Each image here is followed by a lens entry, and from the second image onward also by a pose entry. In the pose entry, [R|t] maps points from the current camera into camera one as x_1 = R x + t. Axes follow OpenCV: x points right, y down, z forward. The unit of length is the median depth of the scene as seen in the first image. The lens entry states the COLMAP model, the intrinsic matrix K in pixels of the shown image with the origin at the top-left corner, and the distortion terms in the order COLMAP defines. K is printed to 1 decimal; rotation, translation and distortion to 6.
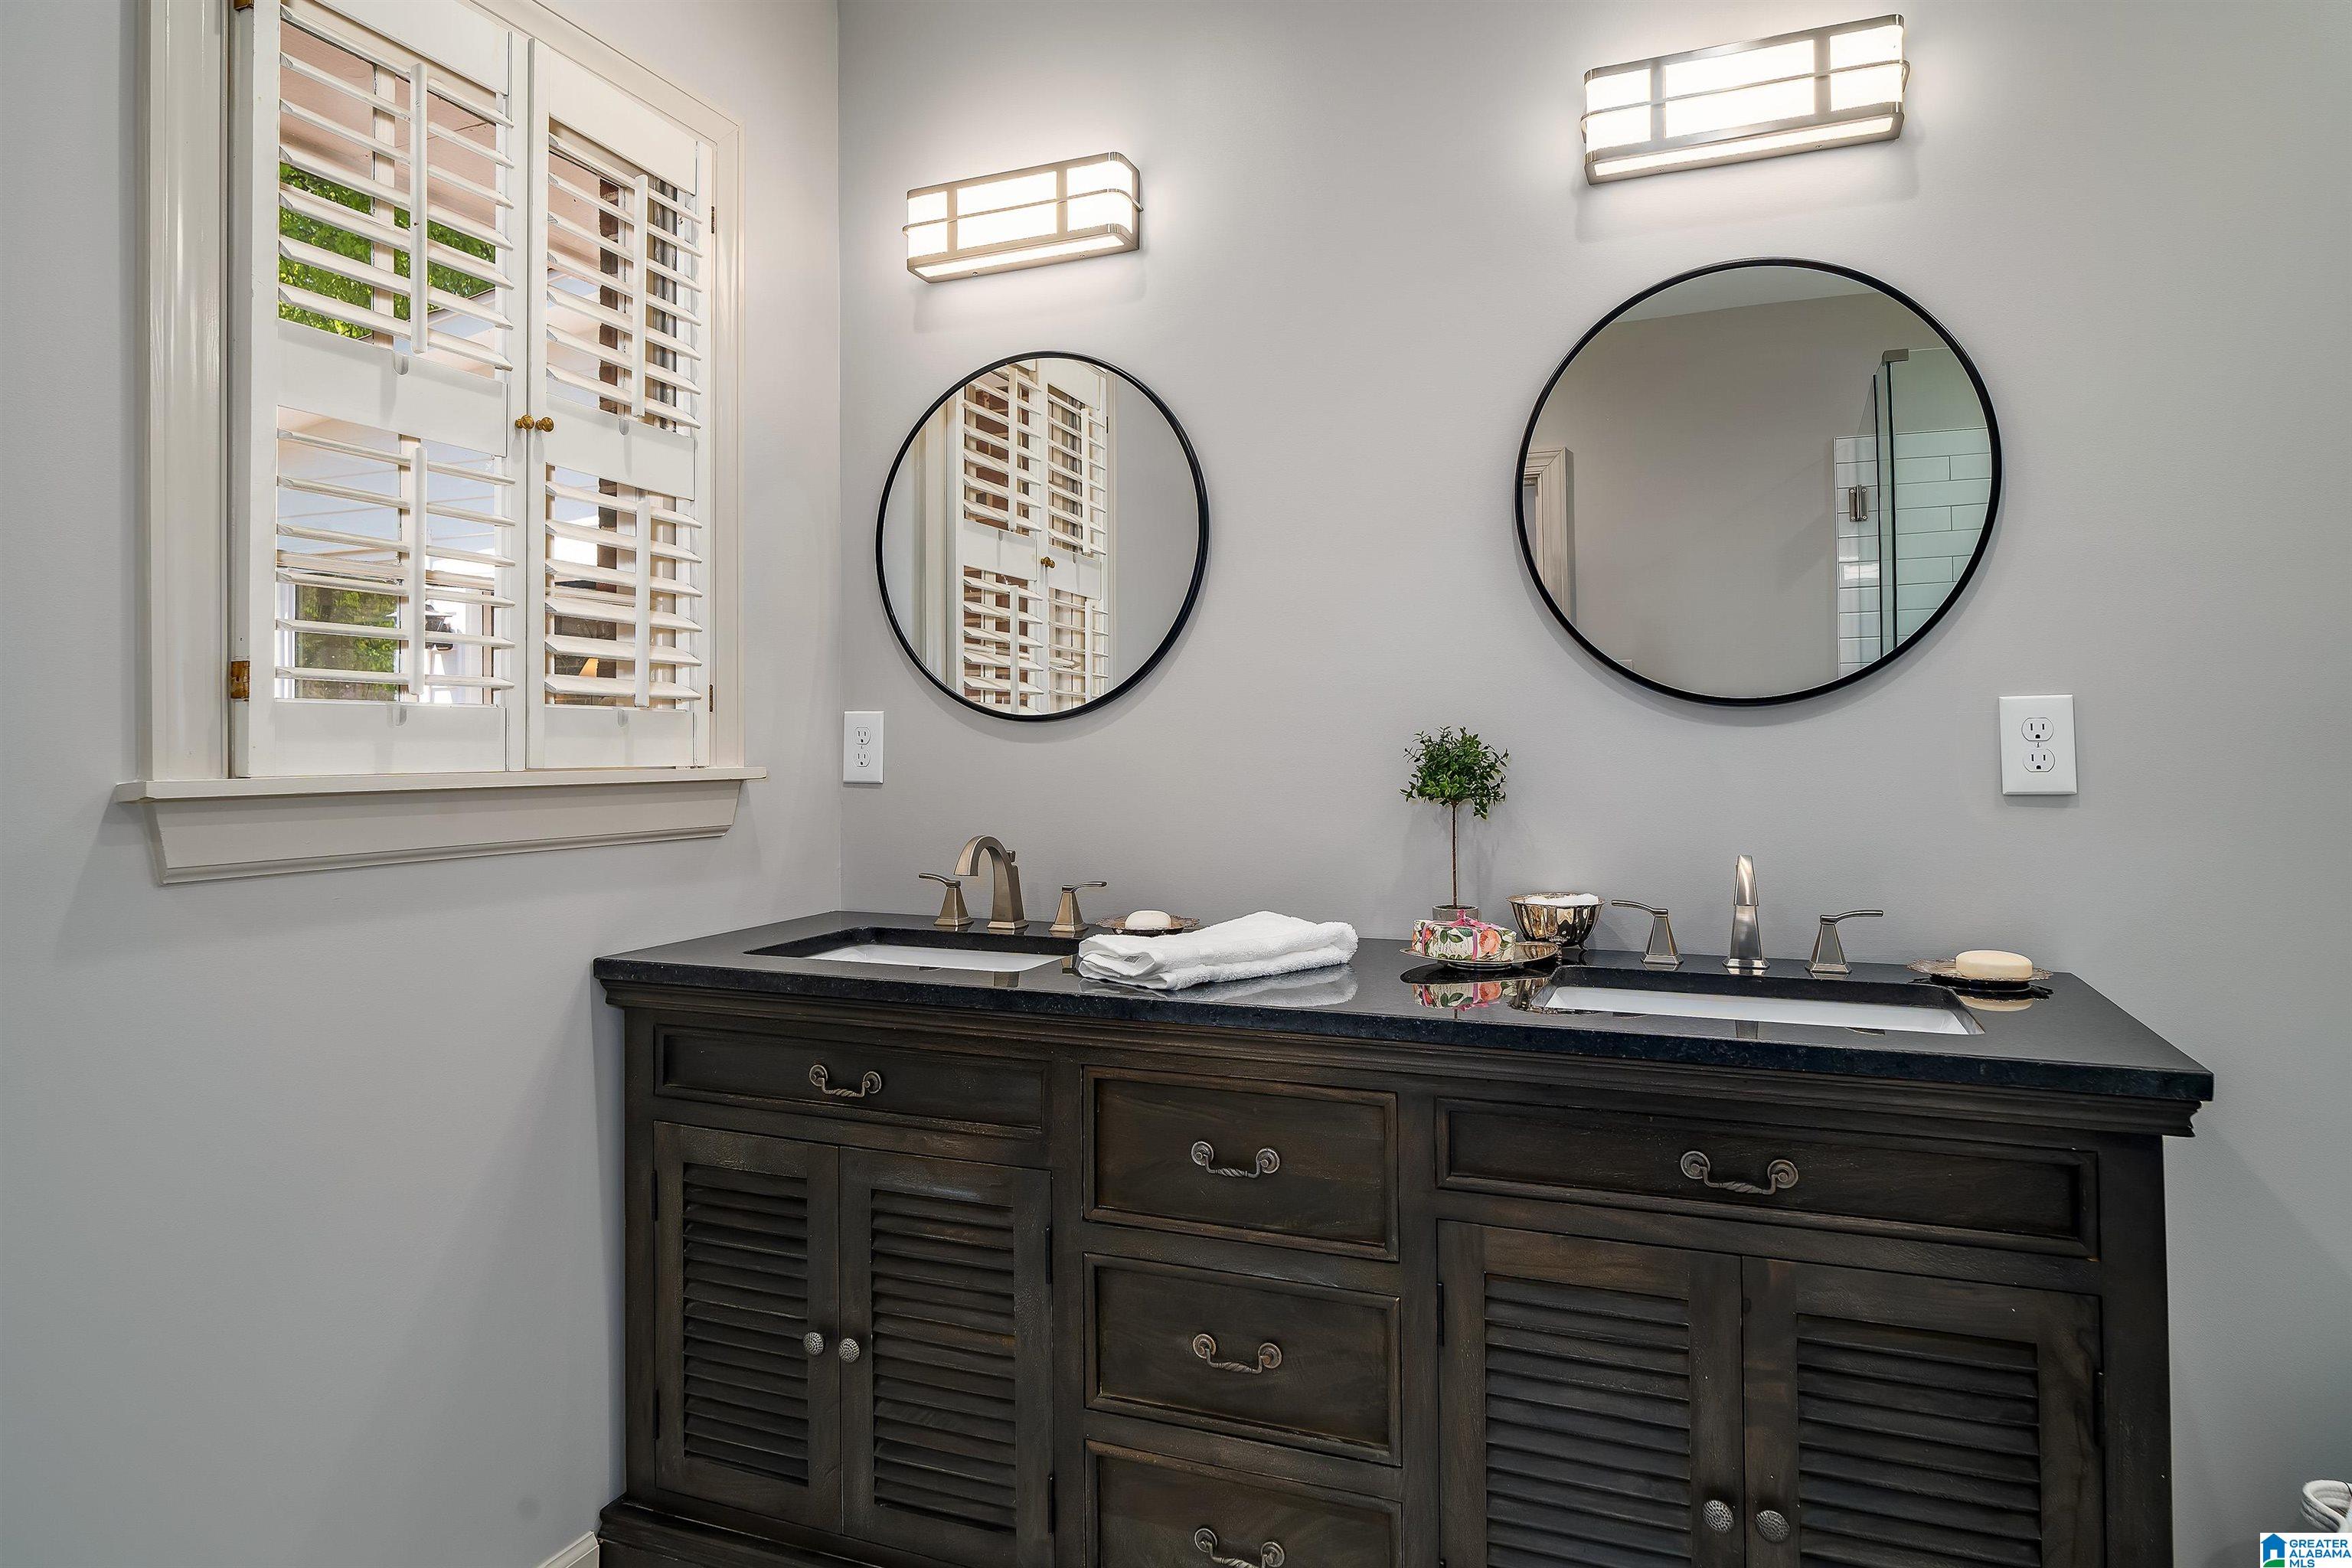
lens RADIAL K [[1403.4, 0, 1177.3], [0, 1403.4, 759.6], [0, 0, 1]] dist [-0.009526, -0.000191]
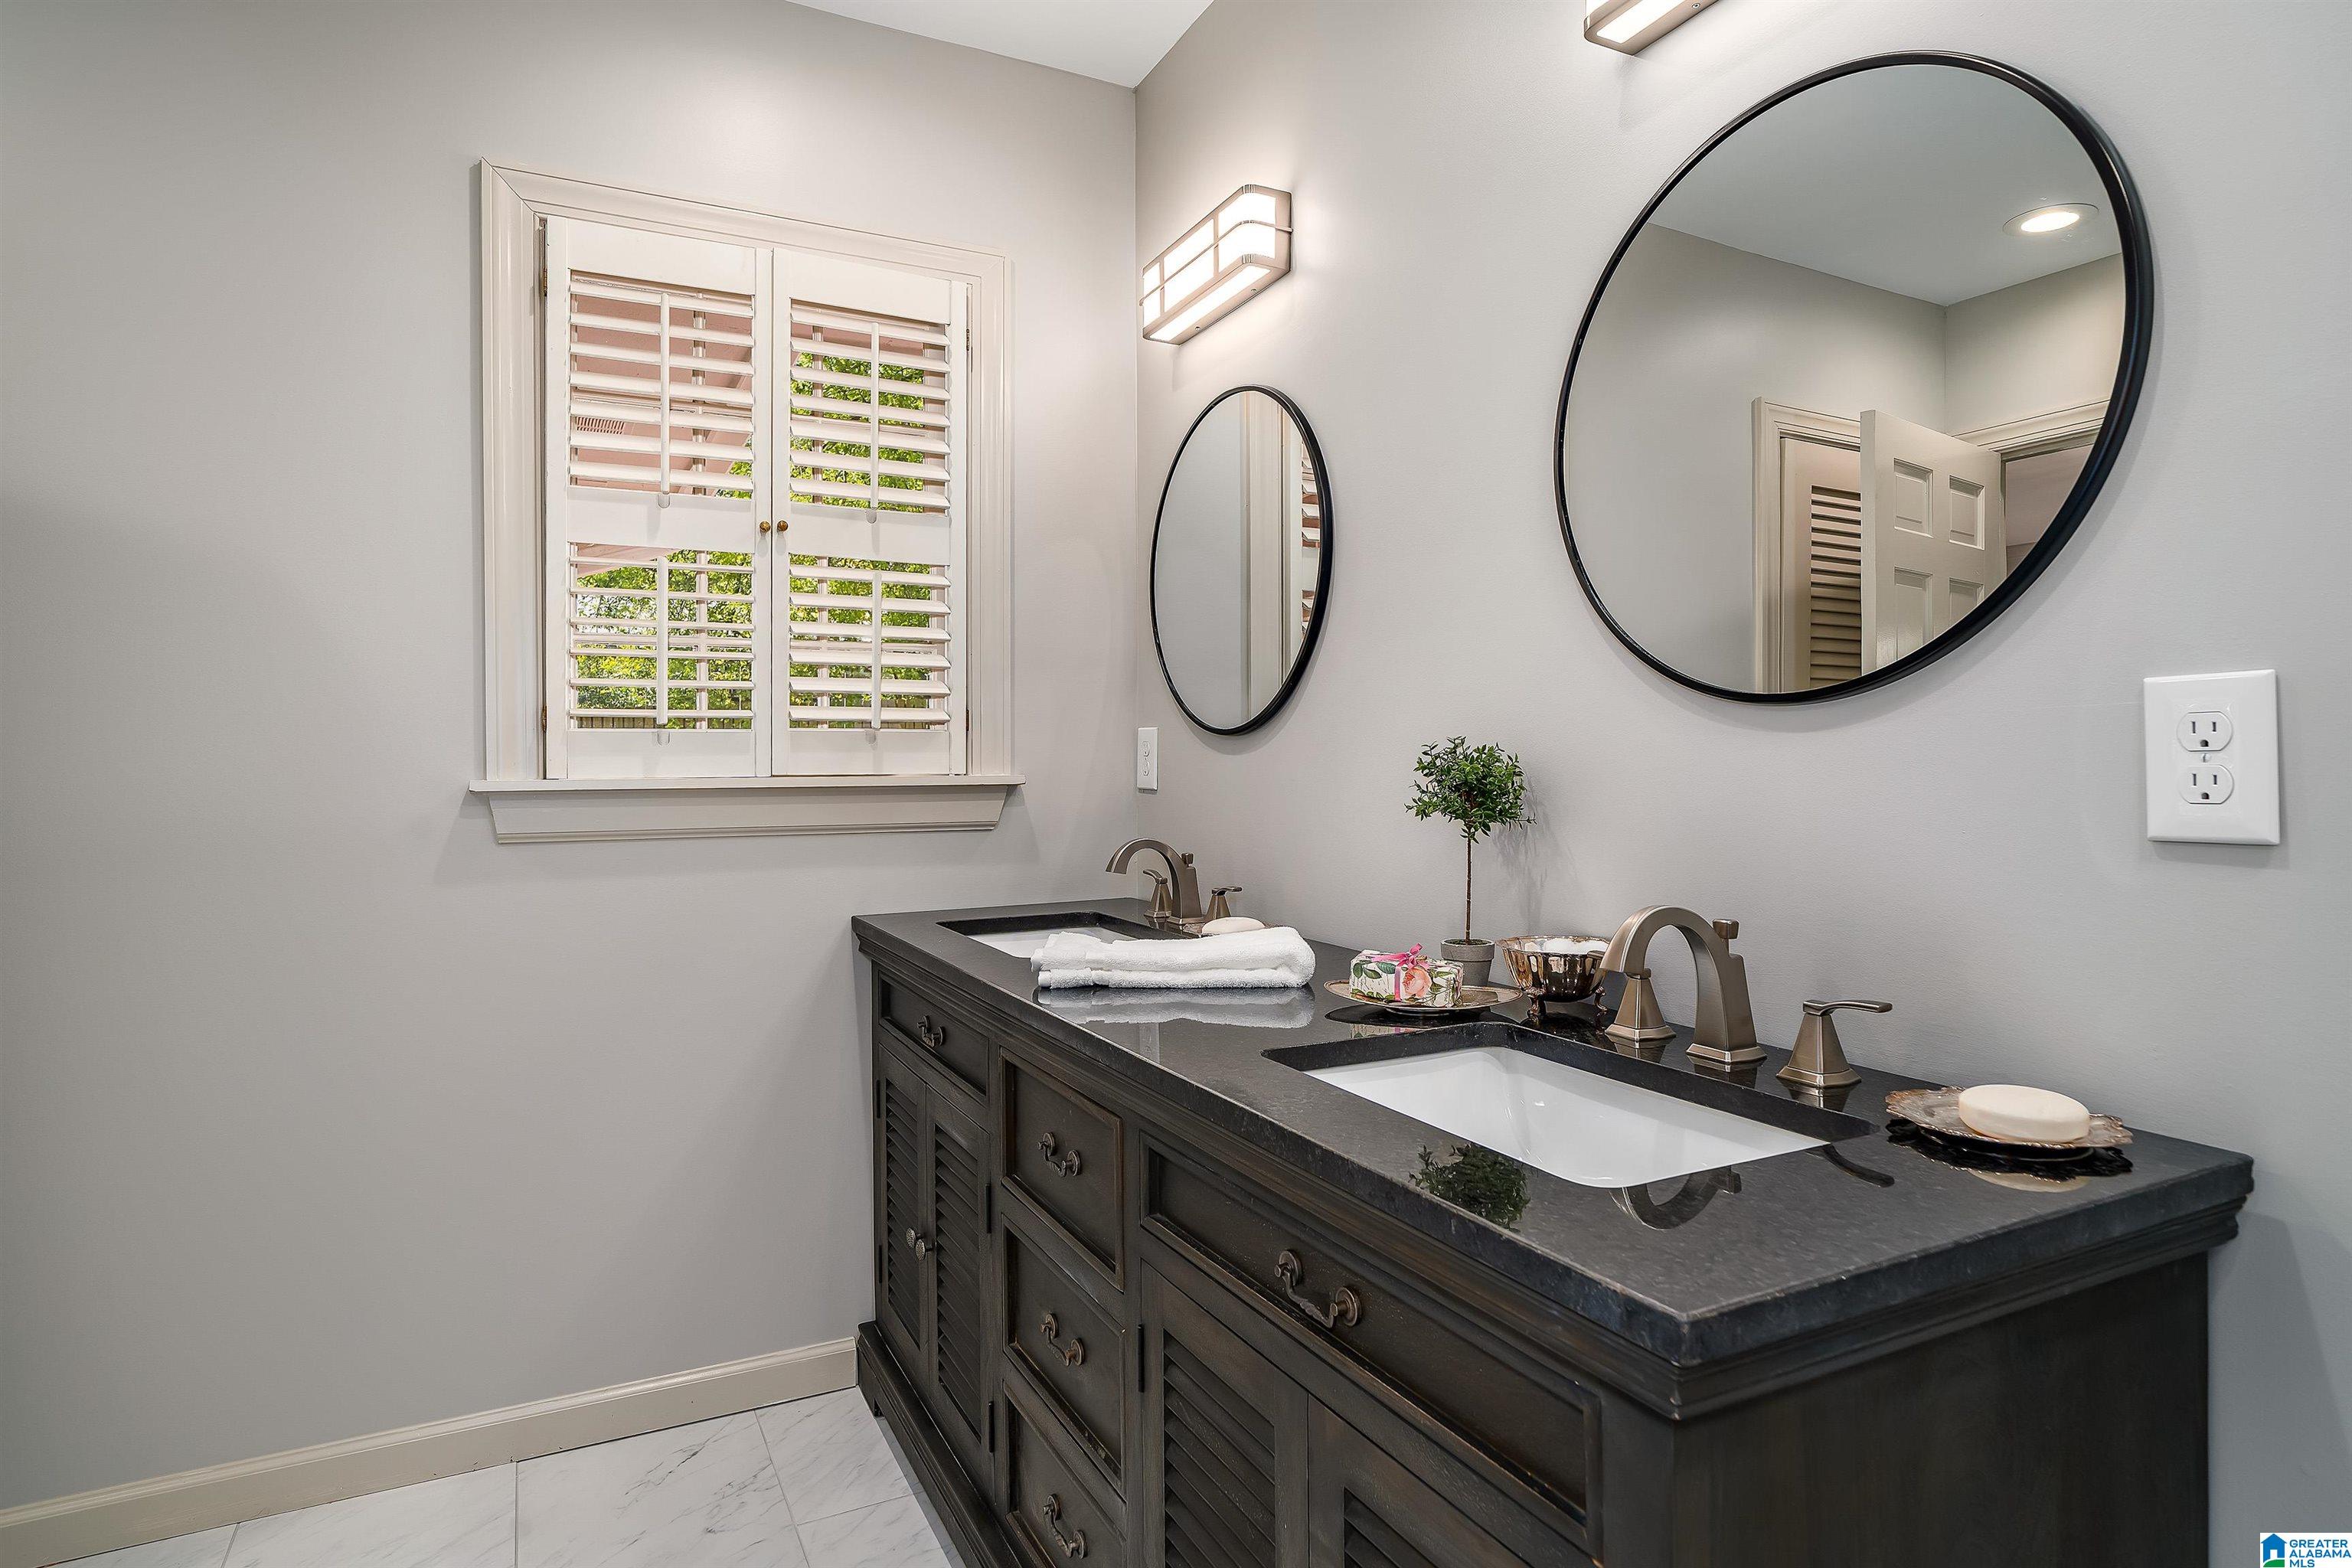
lens RADIAL K [[1247.1, 0, 1170.7], [0, 1247.1, 787.5], [0, 0, 1]] dist [-0.016719, 0.000241]
pose [[0.751277, 0.015425, -0.659807, 0.621699], [-0.004652, 0.999826, 0.018077, -0.005290], [0.659971, -0.010512, 0.751218, 0.316358]]
